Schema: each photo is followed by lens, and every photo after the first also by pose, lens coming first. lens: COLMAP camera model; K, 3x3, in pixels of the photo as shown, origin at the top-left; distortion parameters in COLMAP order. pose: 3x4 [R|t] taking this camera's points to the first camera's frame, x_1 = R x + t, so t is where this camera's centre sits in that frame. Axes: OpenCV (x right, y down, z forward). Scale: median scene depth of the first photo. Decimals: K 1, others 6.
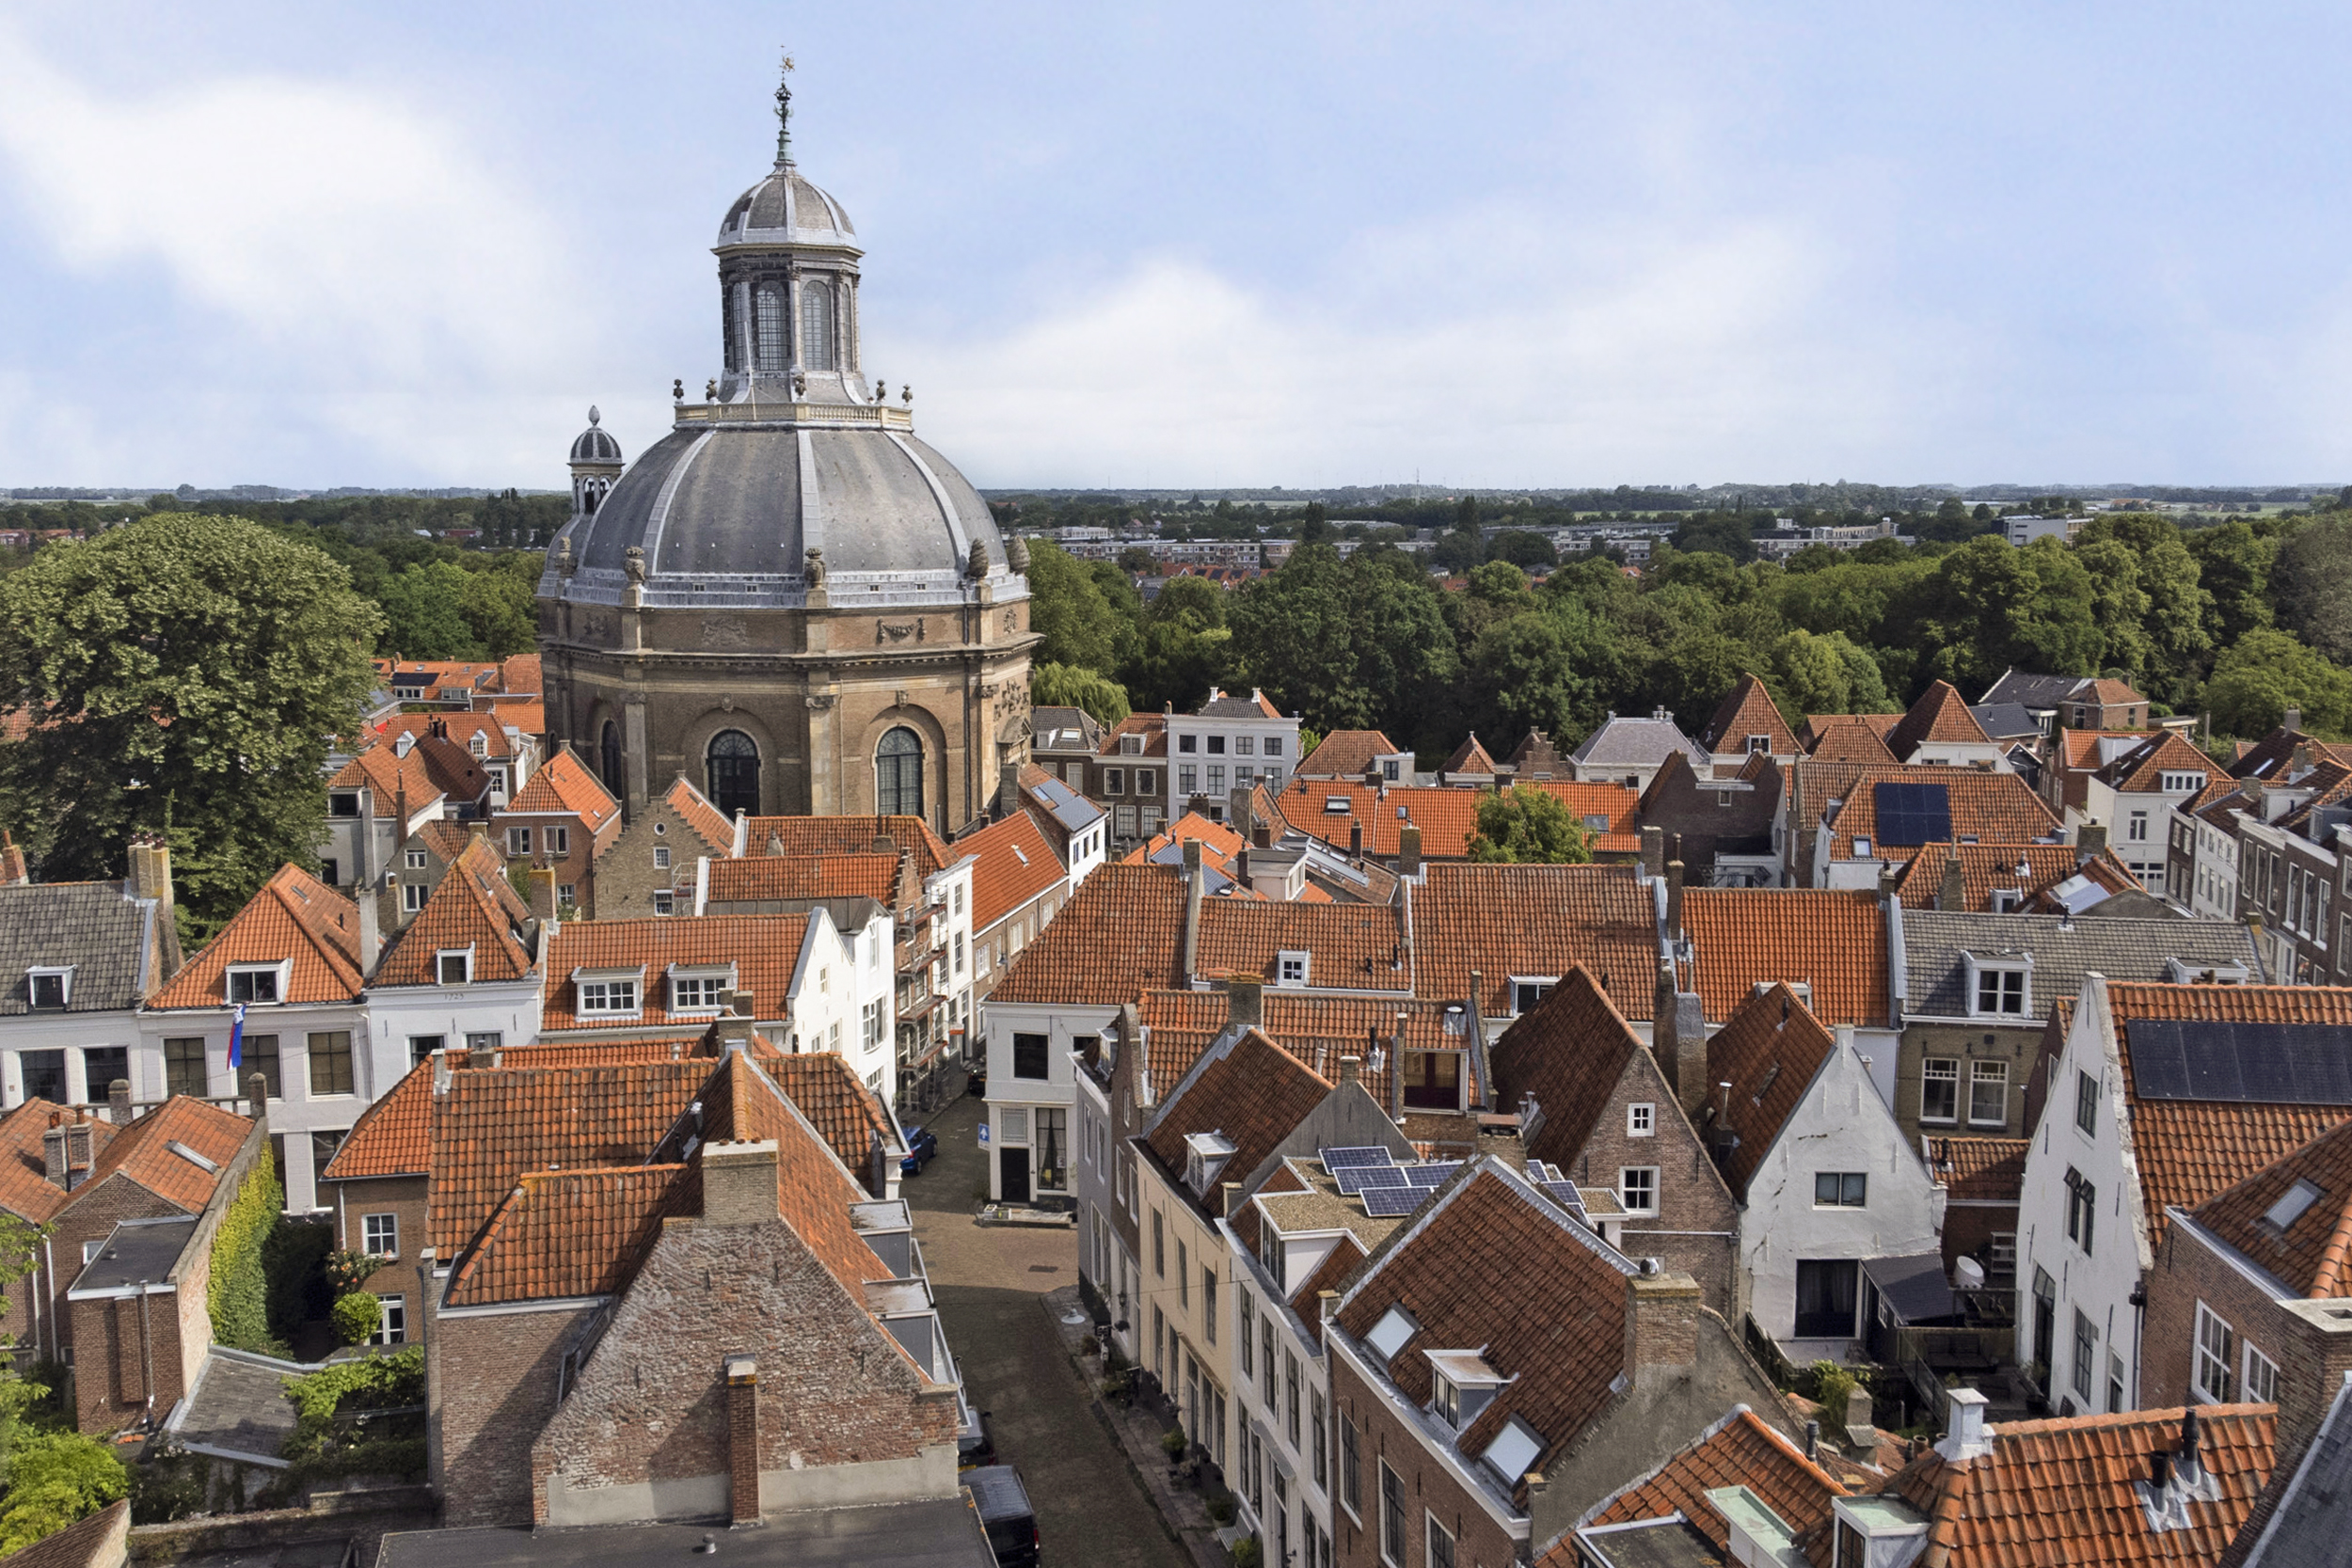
lens RADIAL K [[2177.3, 0, 1156.9], [0, 2177.3, 801.5], [0, 0, 1]] dist [0.103177, -0.192032]
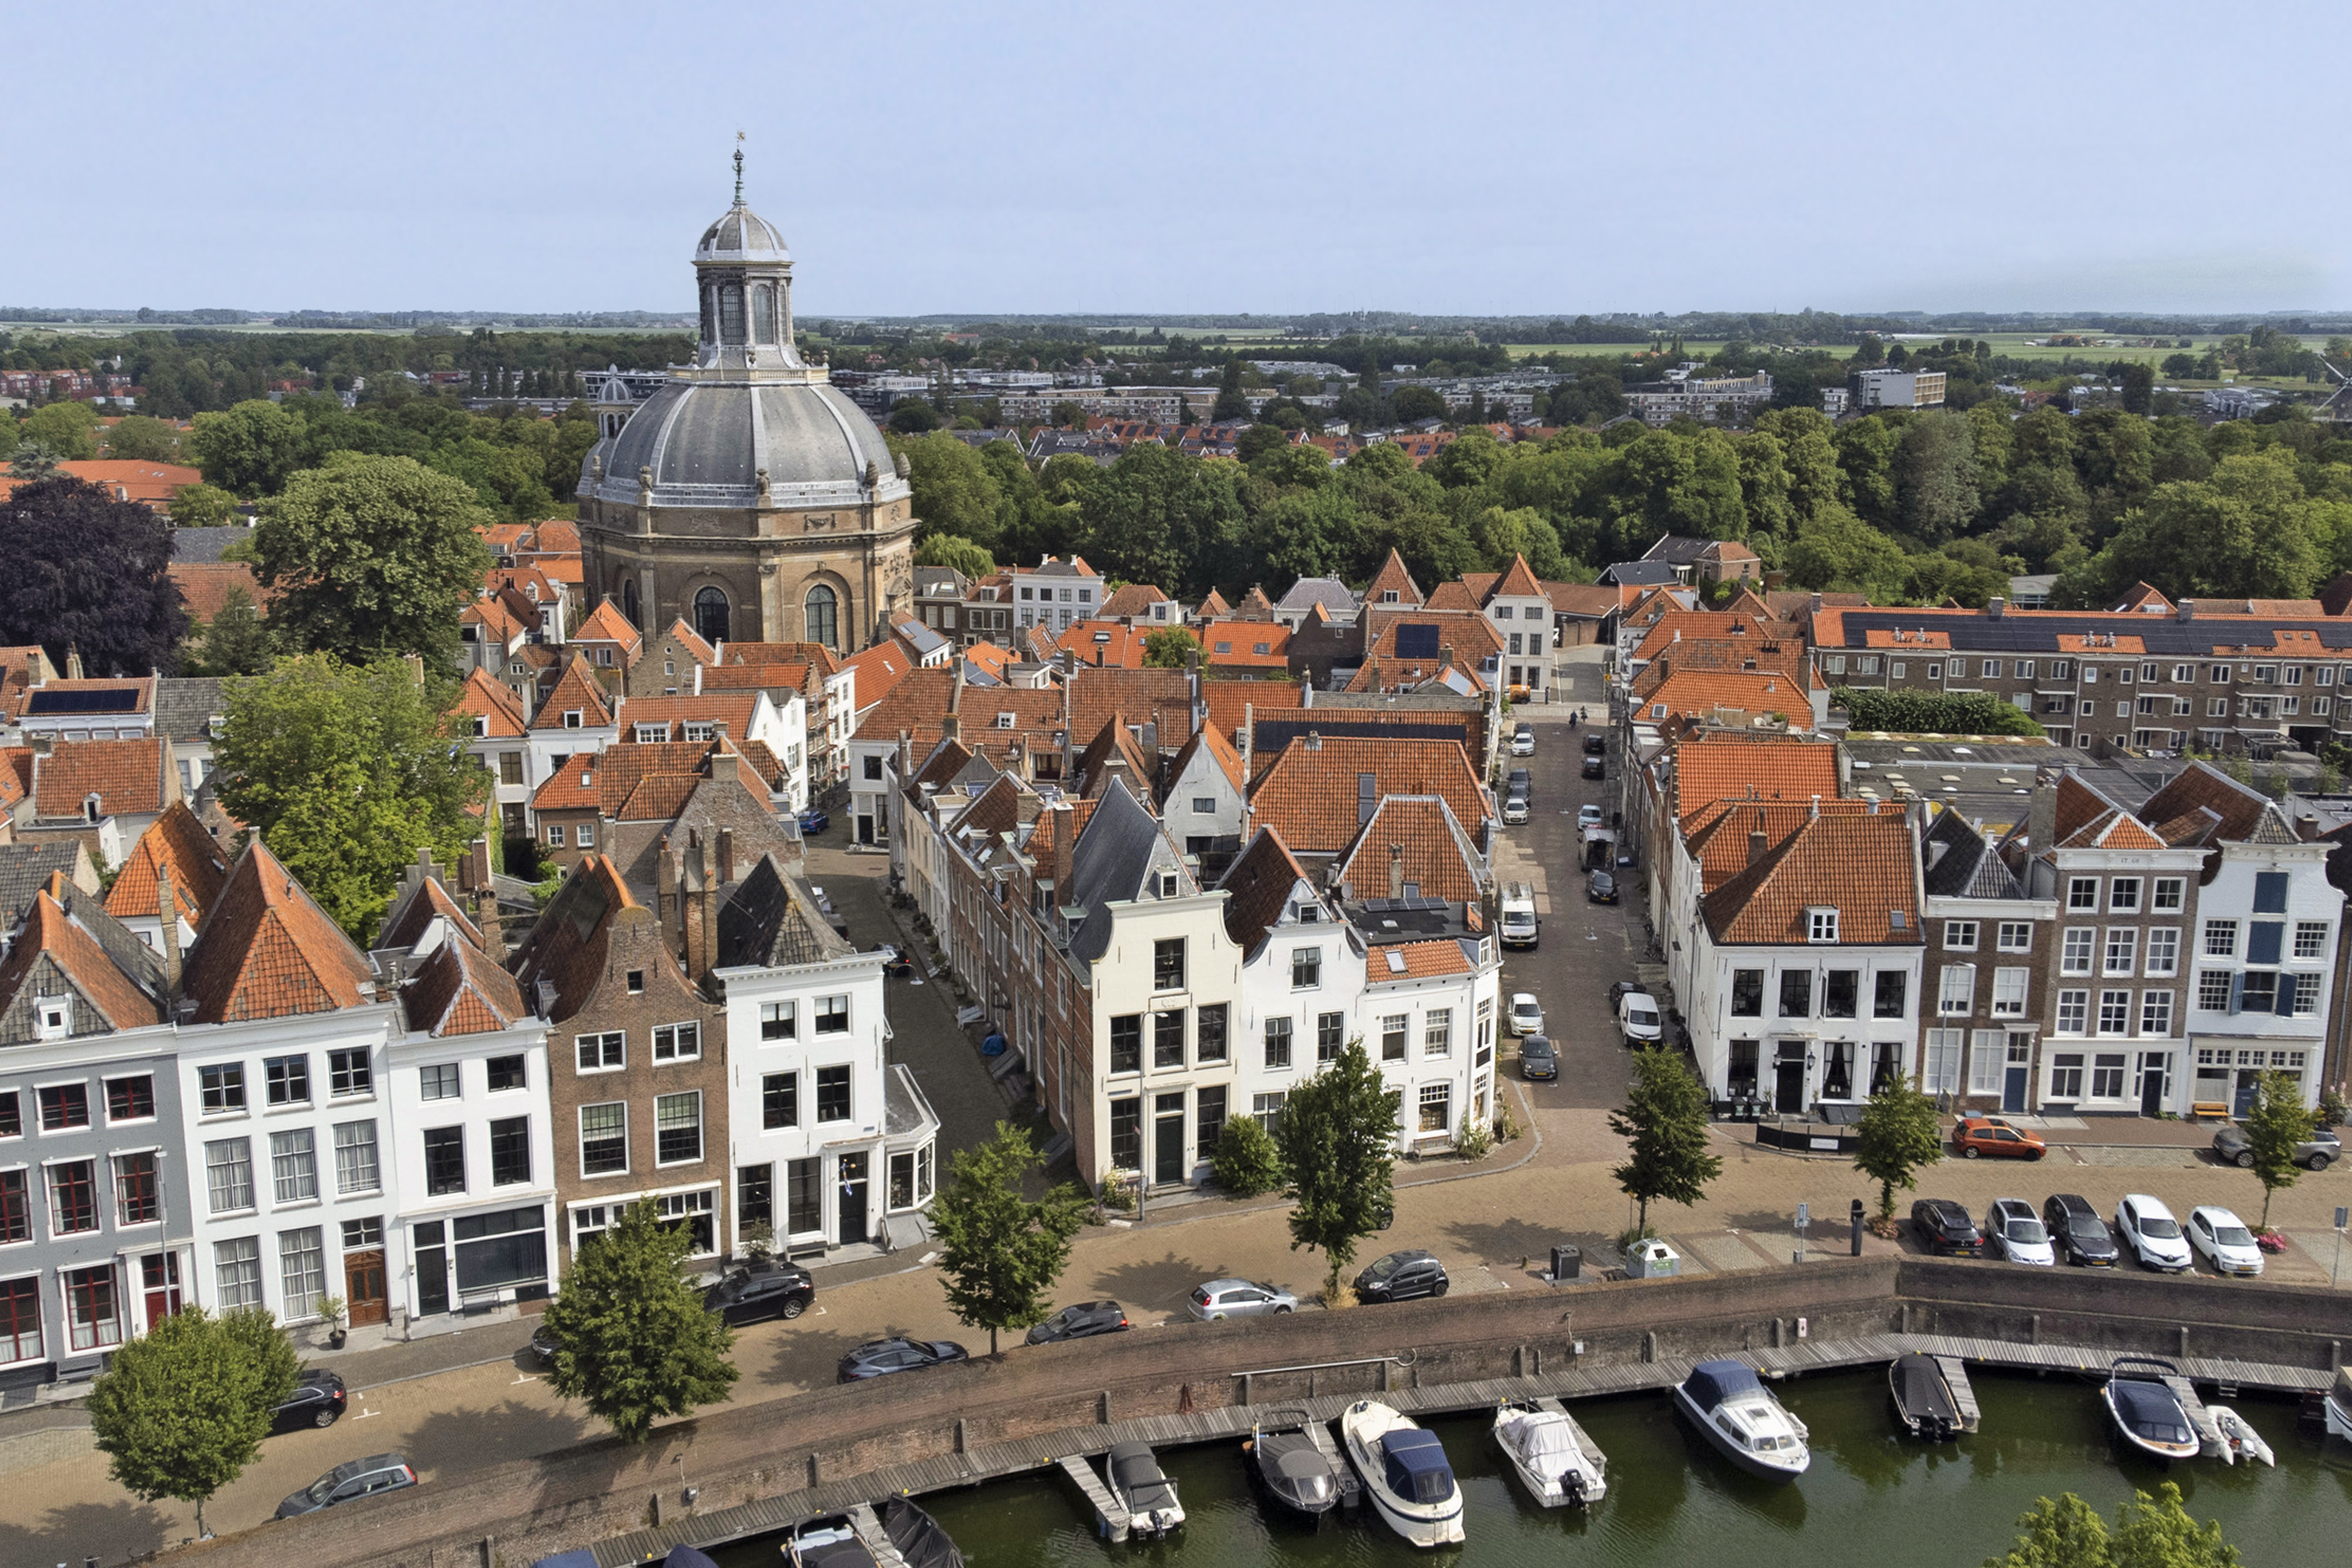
lens RADIAL K [[2177.3, 0, 1156.9], [0, 2177.3, 801.5], [0, 0, 1]] dist [0.103177, -0.192032]
pose [[0.999923, 0.000162, 0.012370, 0.099182], [-0.001128, 0.996944, 0.078115, -0.002581], [-0.012319, -0.078123, 0.996868, -0.543112]]
